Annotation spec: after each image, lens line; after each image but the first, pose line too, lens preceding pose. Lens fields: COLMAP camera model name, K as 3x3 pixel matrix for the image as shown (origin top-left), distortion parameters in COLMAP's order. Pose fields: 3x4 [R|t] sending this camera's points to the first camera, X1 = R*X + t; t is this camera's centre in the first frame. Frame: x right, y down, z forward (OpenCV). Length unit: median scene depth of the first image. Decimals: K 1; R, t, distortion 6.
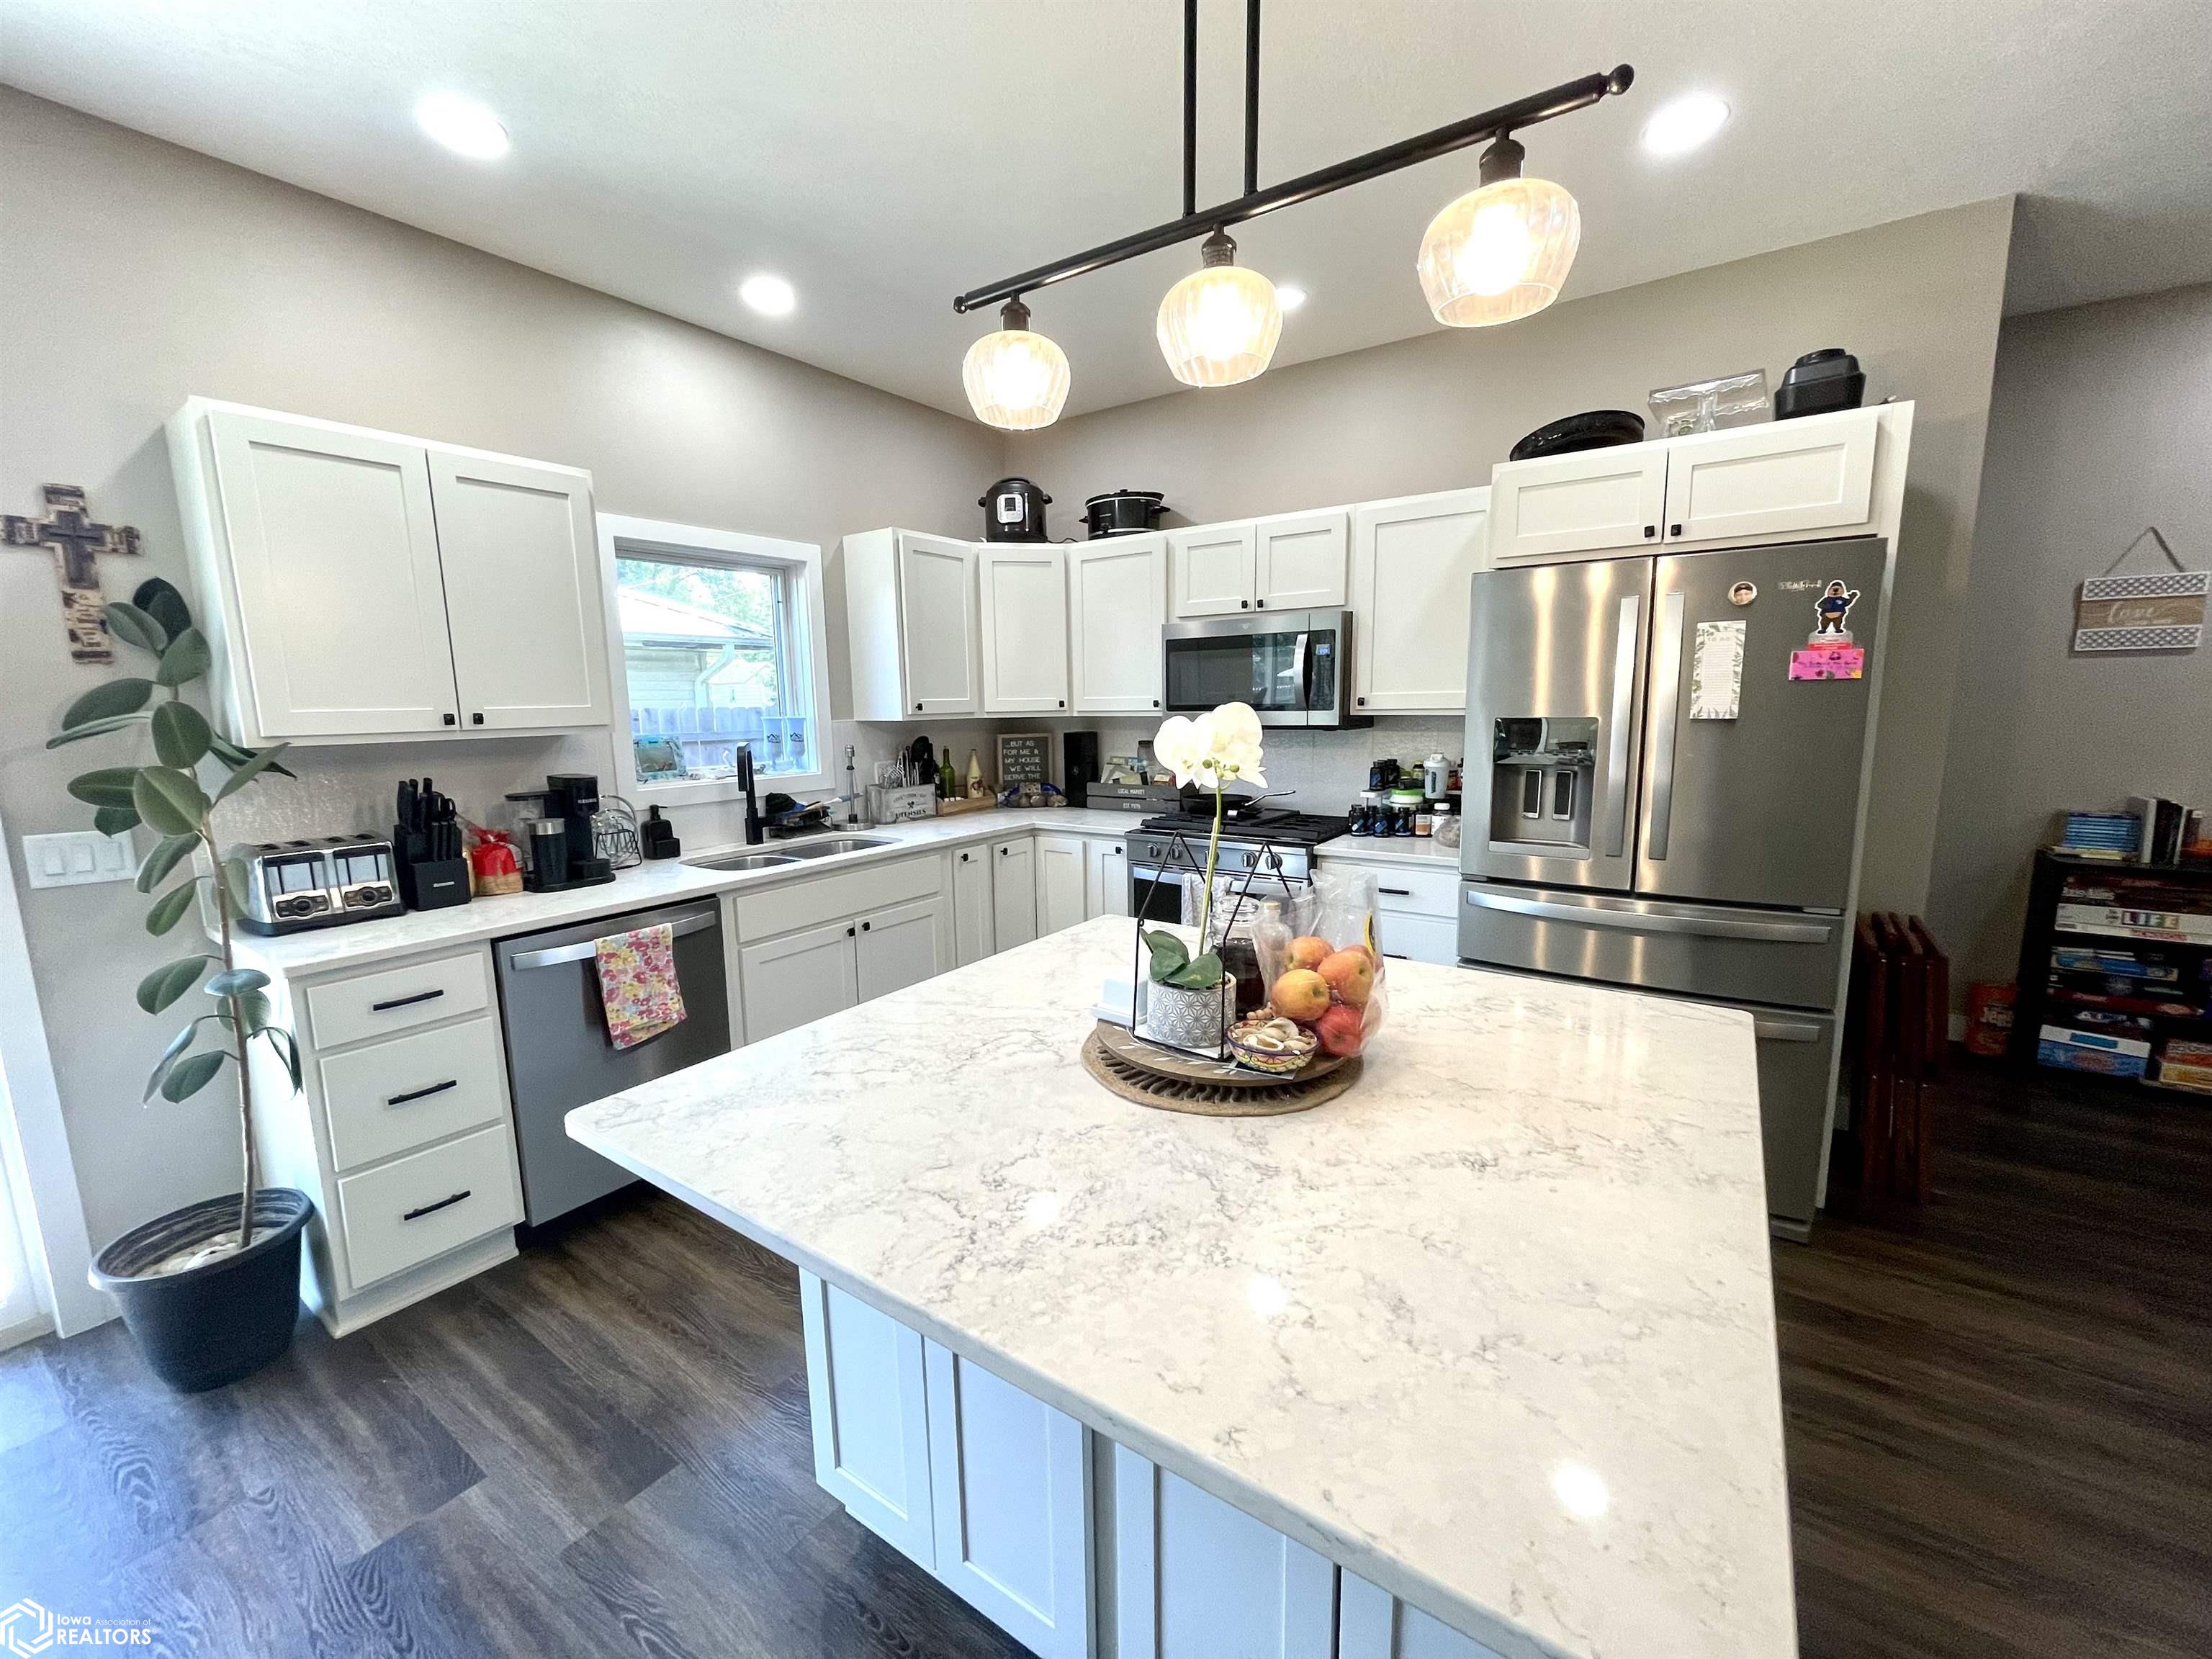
lens RADIAL K [[914.6, 0, 1067.5], [0, 914.6, 839.5], [0, 0, 1]] dist [-0.003511, -0.000148]
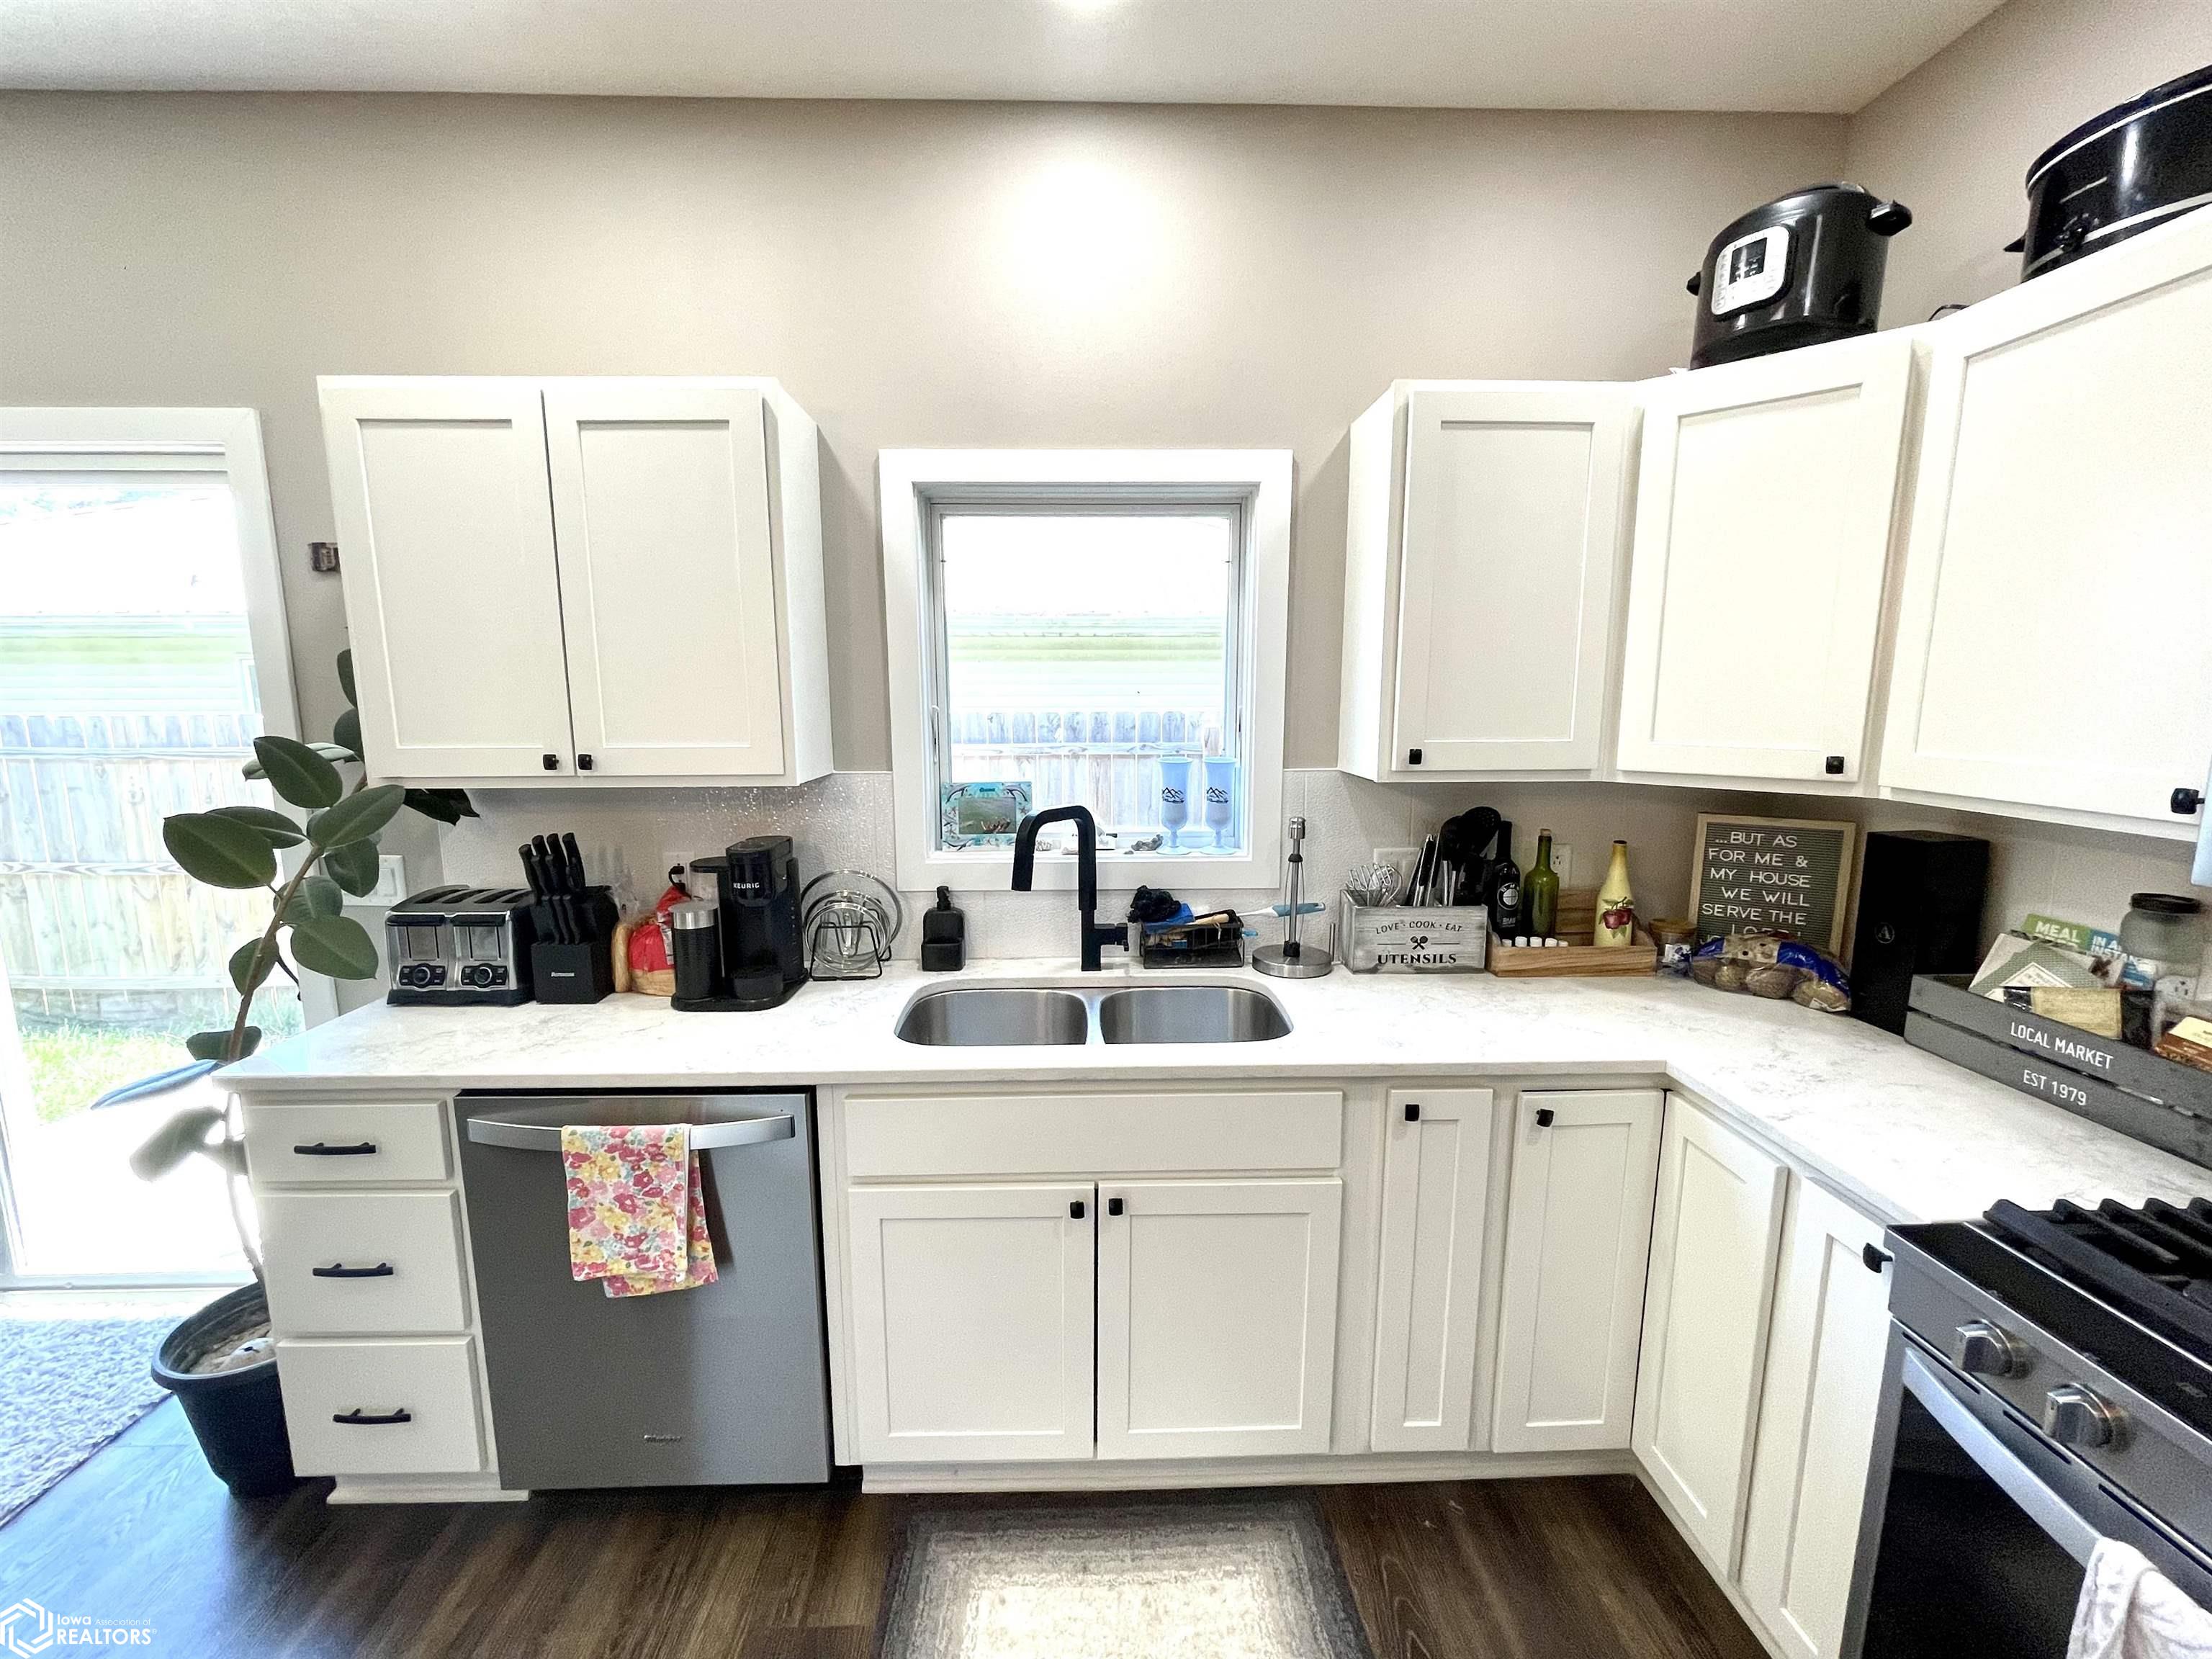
lens RADIAL K [[914.6, 0, 1091.3], [0, 914.6, 839.0], [0, 0, 1]] dist [-0.003511, -0.000148]
pose [[0.614926, 0.137083, -0.776578, 0.111472], [-0.125873, 0.989211, 0.074946, -0.119009], [0.778474, 0.051664, 0.625547, 0.582853]]
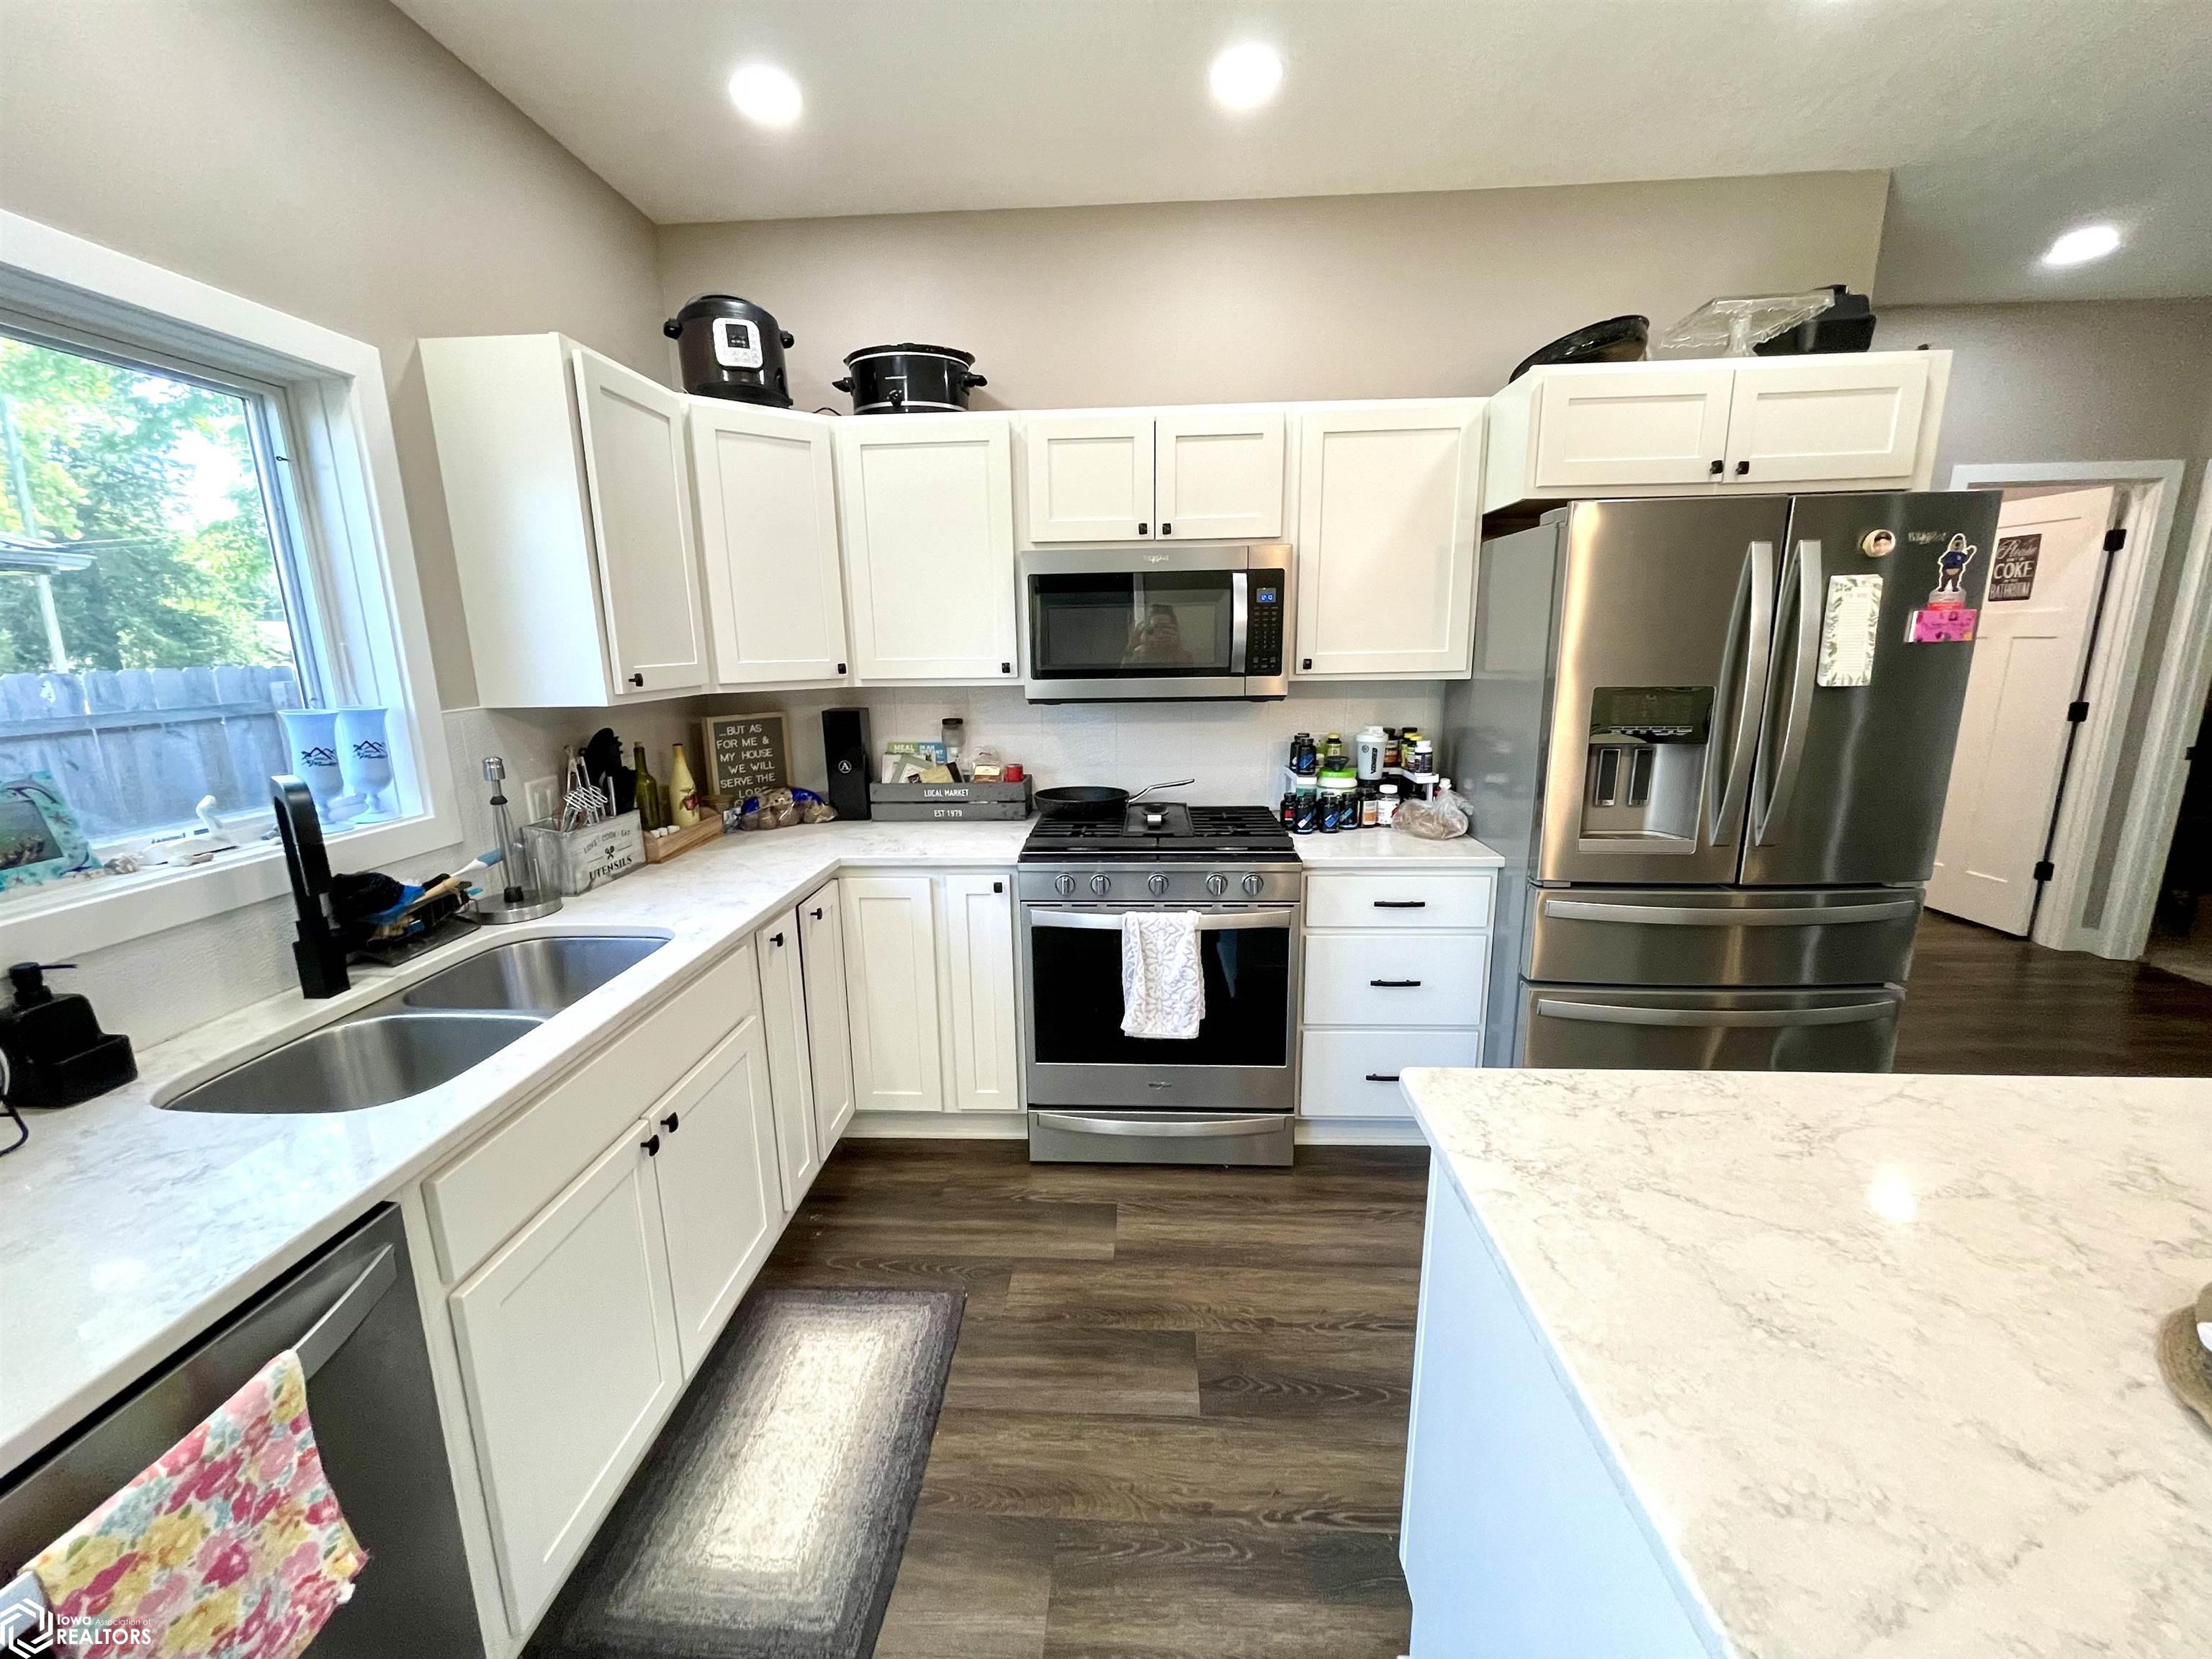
lens RADIAL K [[914.6, 0, 1083.8], [0, 914.6, 838.8], [0, 0, 1]] dist [-0.003511, -0.000148]
pose [[0.840257, -0.114059, 0.530055, -0.243256], [0.084896, 0.993241, 0.079150, -0.071859], [-0.535500, -0.021506, 0.844261, 0.392937]]
